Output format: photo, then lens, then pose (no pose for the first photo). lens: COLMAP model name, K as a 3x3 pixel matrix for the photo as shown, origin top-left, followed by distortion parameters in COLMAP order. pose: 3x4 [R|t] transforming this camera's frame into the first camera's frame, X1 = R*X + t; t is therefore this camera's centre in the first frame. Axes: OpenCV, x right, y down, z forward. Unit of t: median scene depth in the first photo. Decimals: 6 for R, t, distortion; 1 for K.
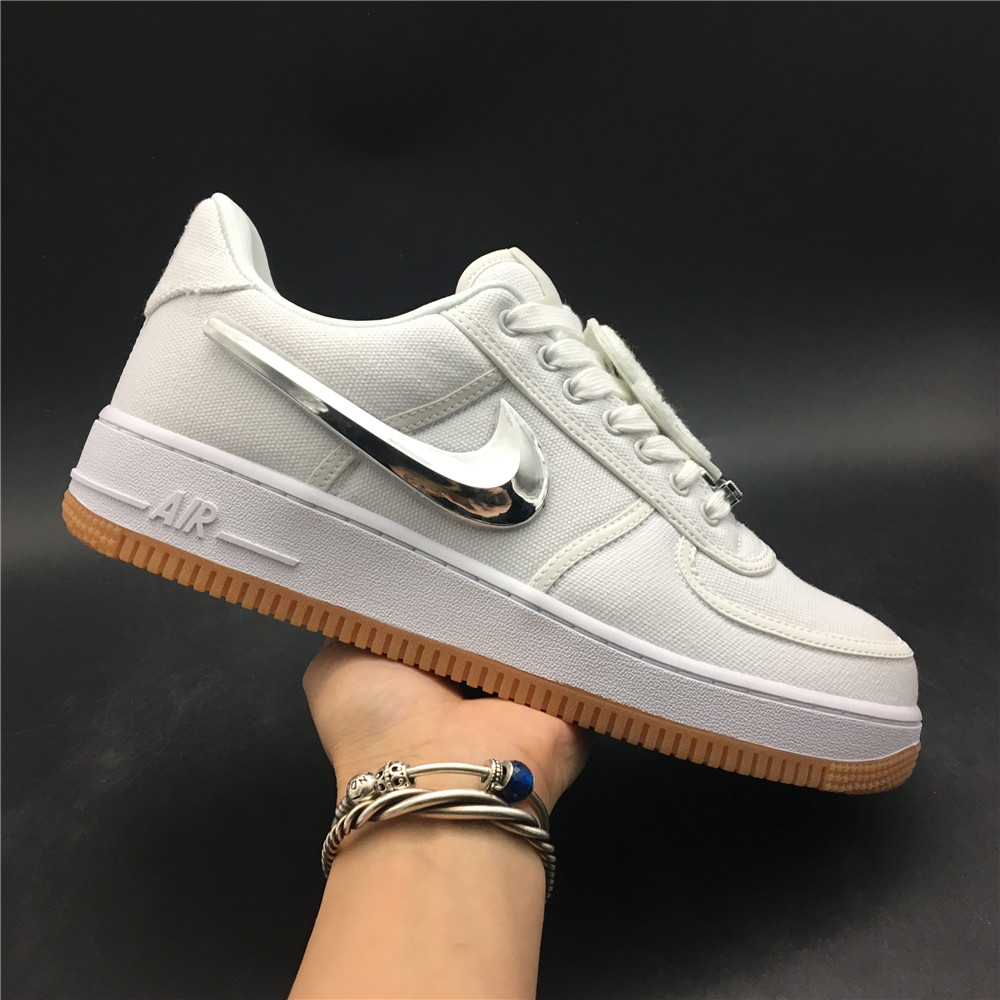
lens RADIAL K [[1110.7, 0, 509.2], [0, 1110.7, 494.9], [0, 0, 1]] dist [0.070040, 0.000000]
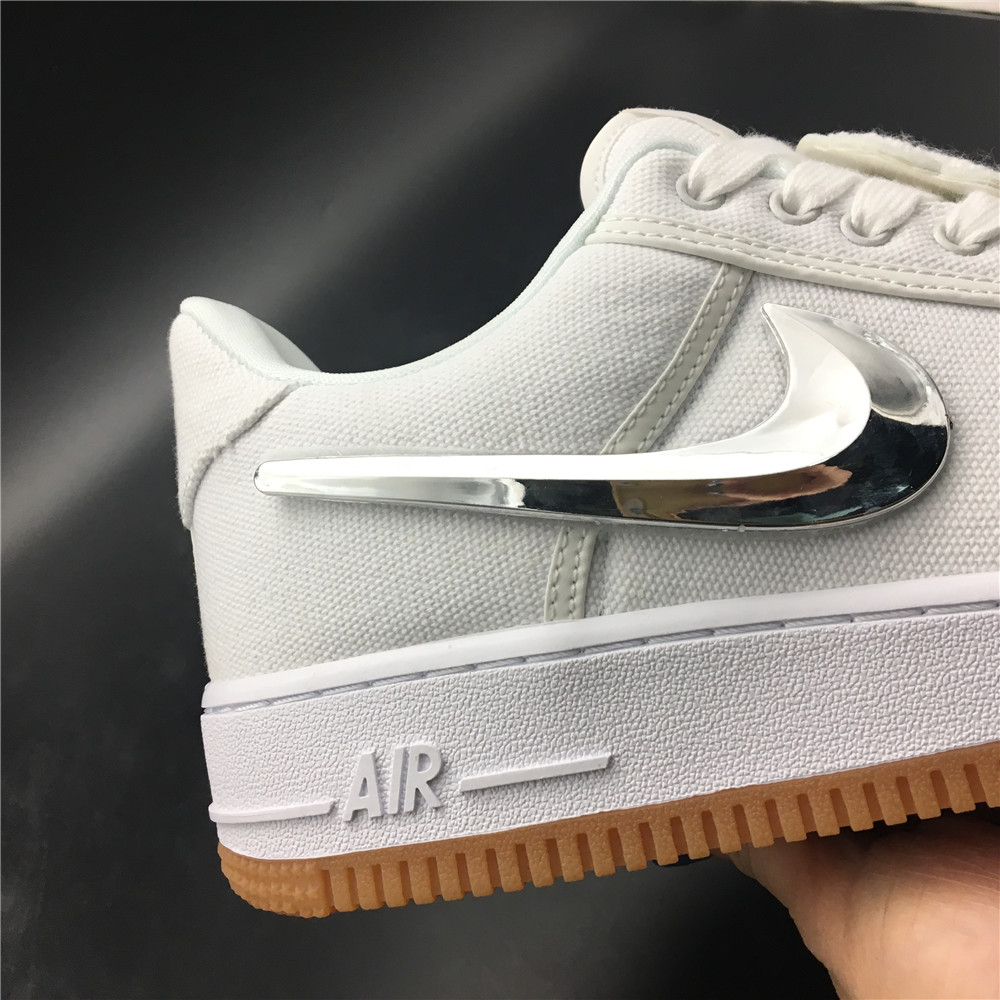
lens RADIAL K [[1110.7, 0, 515.4], [0, 1110.7, 503.3], [0, 0, 1]] dist [0.070040, 0.000000]
pose [[0.835395, -0.534314, -0.128935, -0.091796], [0.520777, 0.844454, -0.125250, 0.000897], [0.175802, 0.037487, 0.983711, 0.453678]]
